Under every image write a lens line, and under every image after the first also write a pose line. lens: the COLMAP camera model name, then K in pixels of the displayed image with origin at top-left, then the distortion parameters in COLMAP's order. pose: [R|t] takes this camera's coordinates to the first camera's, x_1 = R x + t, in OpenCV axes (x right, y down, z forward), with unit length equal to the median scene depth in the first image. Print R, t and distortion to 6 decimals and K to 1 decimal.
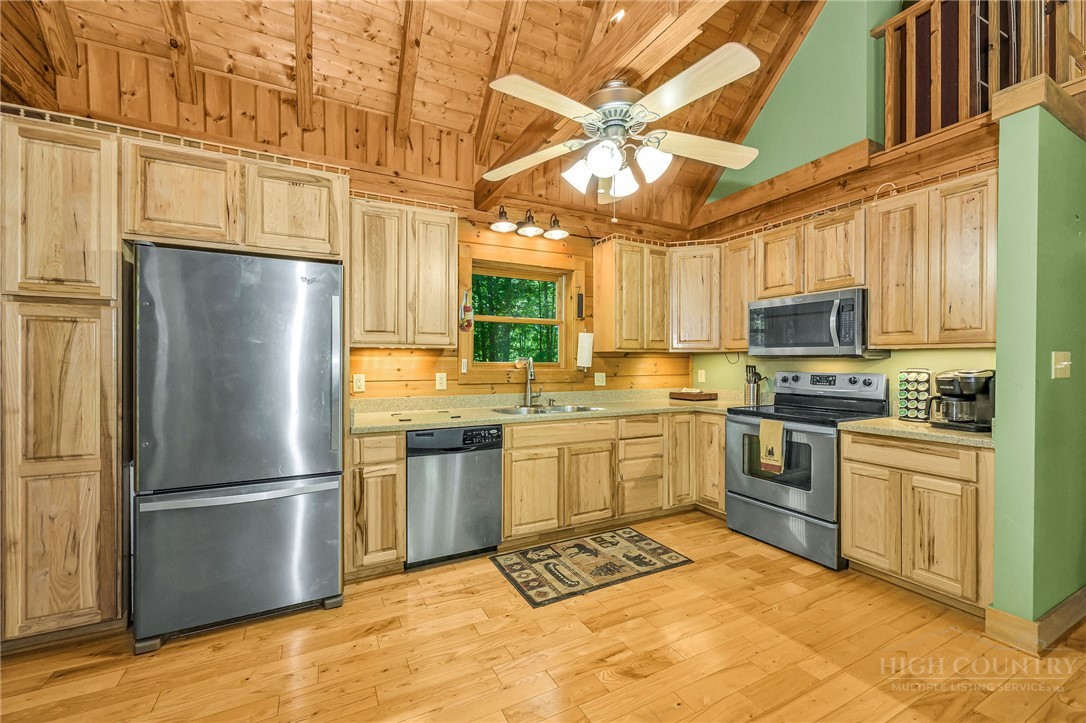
lens RADIAL K [[428.9, 0, 554.6], [0, 428.9, 371.1], [0, 0, 1]] dist [-0.017989, 0.001129]
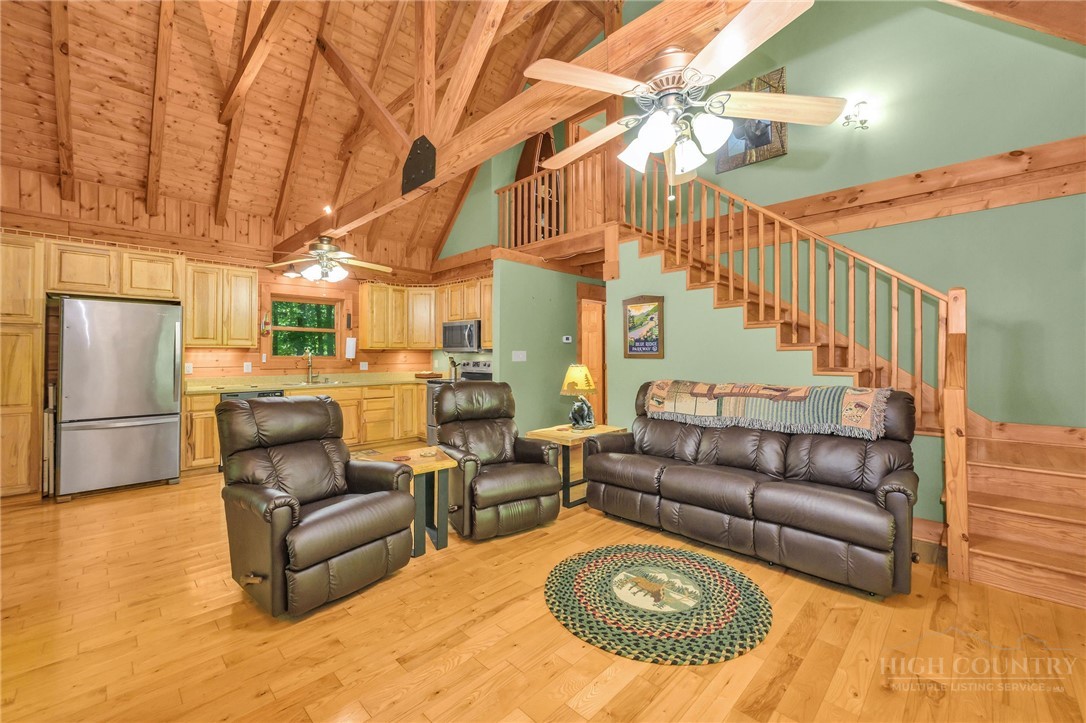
lens RADIAL K [[428.9, 0, 564.4], [0, 428.9, 348.8], [0, 0, 1]] dist [-0.017989, 0.001129]
pose [[0.940430, 0.002002, 0.339982, 0.331742], [0.009807, 0.999407, -0.033013, 0.018370], [-0.339846, 0.034380, 0.939852, -0.961701]]
